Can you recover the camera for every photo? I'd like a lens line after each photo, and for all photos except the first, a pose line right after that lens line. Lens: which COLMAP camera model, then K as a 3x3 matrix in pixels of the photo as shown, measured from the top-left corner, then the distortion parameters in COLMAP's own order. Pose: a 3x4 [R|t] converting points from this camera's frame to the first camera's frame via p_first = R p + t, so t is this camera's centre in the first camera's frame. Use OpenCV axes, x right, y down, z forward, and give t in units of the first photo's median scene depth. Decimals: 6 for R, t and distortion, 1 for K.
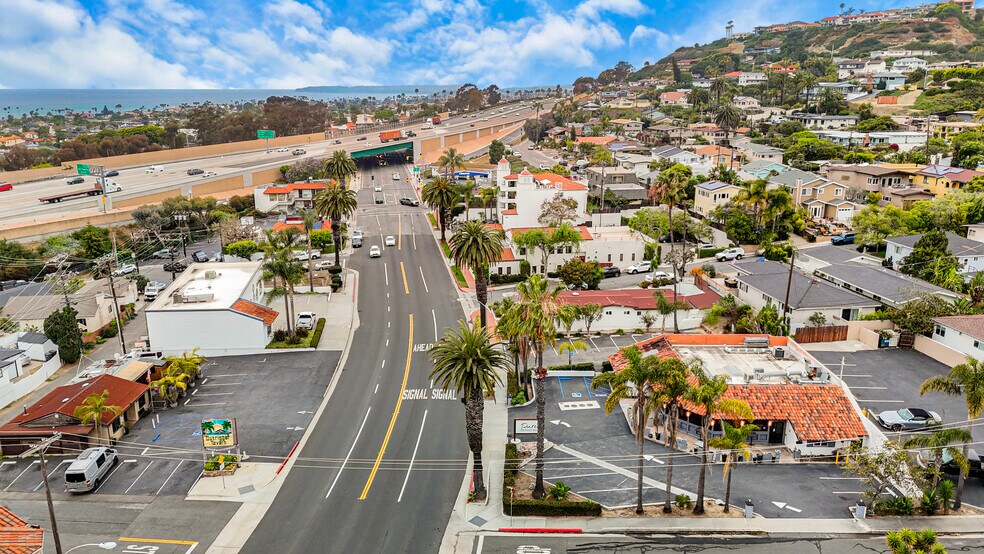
lens RADIAL K [[720.1, 0, 492.0], [0, 720.1, 277.0], [0, 0, 1]] dist [0.081606, -0.084435]
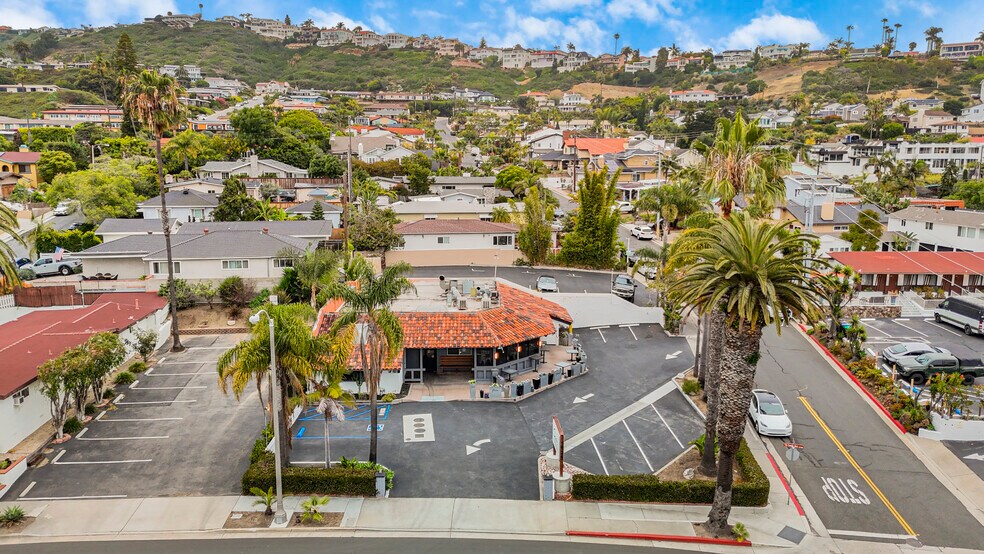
lens RADIAL K [[720.1, 0, 492.0], [0, 720.1, 277.0], [0, 0, 1]] dist [0.081606, -0.084435]
pose [[-0.023294, -0.170534, 0.985076, -0.332042], [0.252208, 0.952471, 0.170854, -0.018046], [-0.967393, 0.252424, 0.020823, 0.682353]]
